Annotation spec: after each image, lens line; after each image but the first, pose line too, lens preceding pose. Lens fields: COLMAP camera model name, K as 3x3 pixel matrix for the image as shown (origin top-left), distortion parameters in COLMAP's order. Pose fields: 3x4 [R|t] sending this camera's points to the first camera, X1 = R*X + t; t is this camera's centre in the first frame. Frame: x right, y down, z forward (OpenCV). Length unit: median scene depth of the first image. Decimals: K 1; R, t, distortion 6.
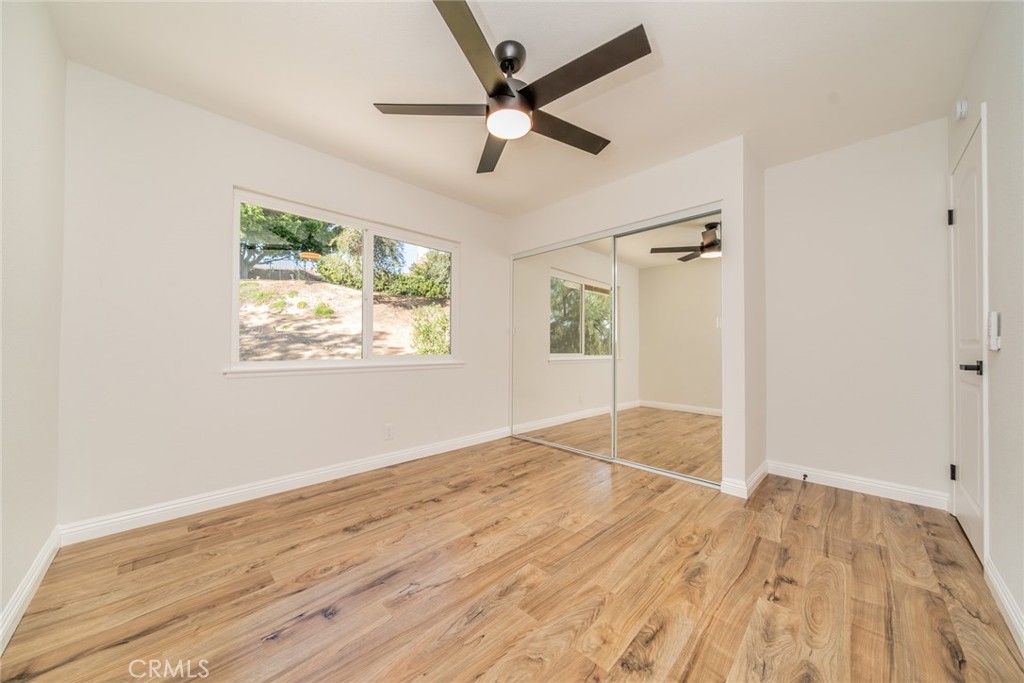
lens RADIAL K [[346.4, 0, 514.8], [0, 346.4, 346.9], [0, 0, 1]] dist [-0.005450, -0.000017]
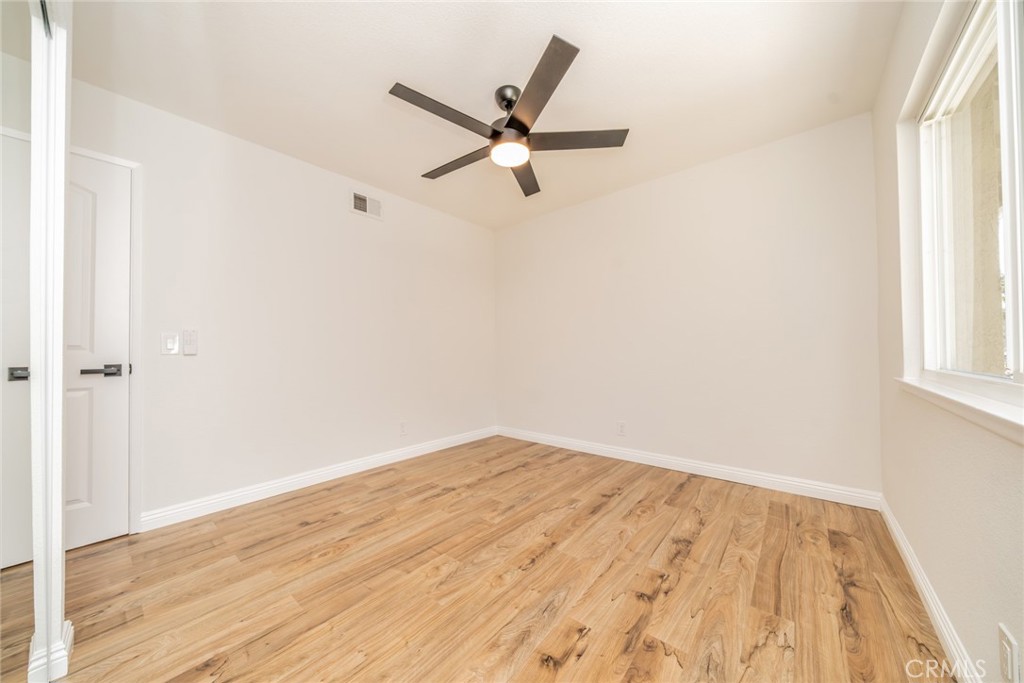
lens RADIAL K [[346.4, 0, 514.8], [0, 346.4, 346.9], [0, 0, 1]] dist [-0.005450, -0.000017]
pose [[-0.996180, 0.005945, -0.087123, 0.069305], [0.006918, 0.999917, -0.010875, 0.003023], [0.087051, -0.011436, -0.996138, 2.051073]]
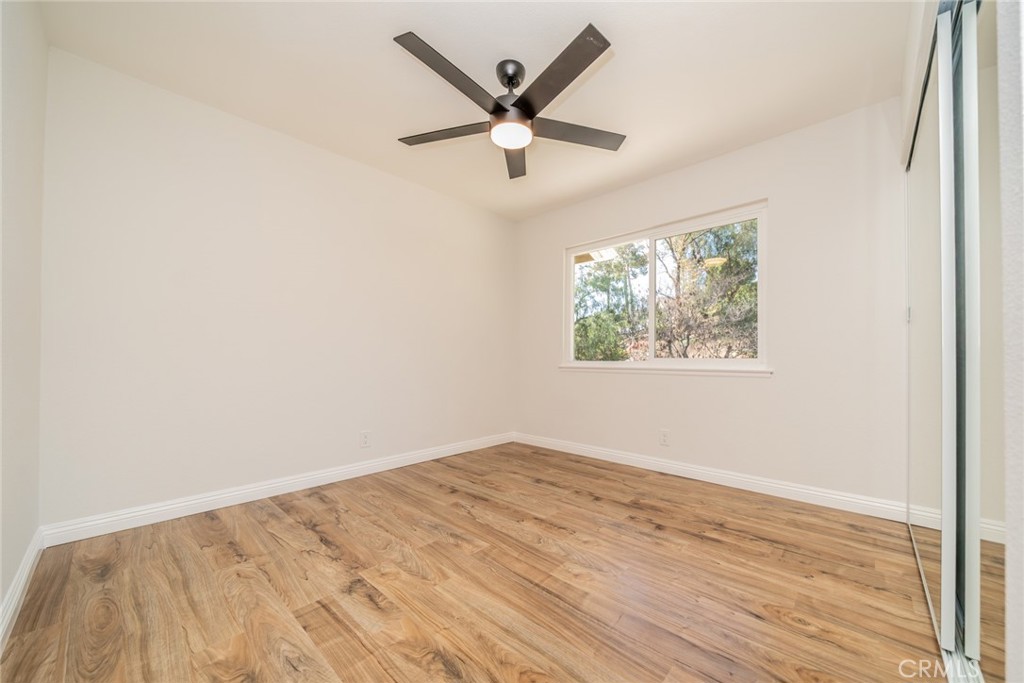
lens RADIAL K [[379.0, 0, 540.0], [0, 379.0, 341.1], [0, 0, 1]] dist [-0.001292, -0.000040]
pose [[0.064609, -0.048922, -0.996711, 1.124693], [-0.003159, 0.998783, -0.049228, 0.054698], [0.997906, 0.006329, 0.064376, 0.975501]]
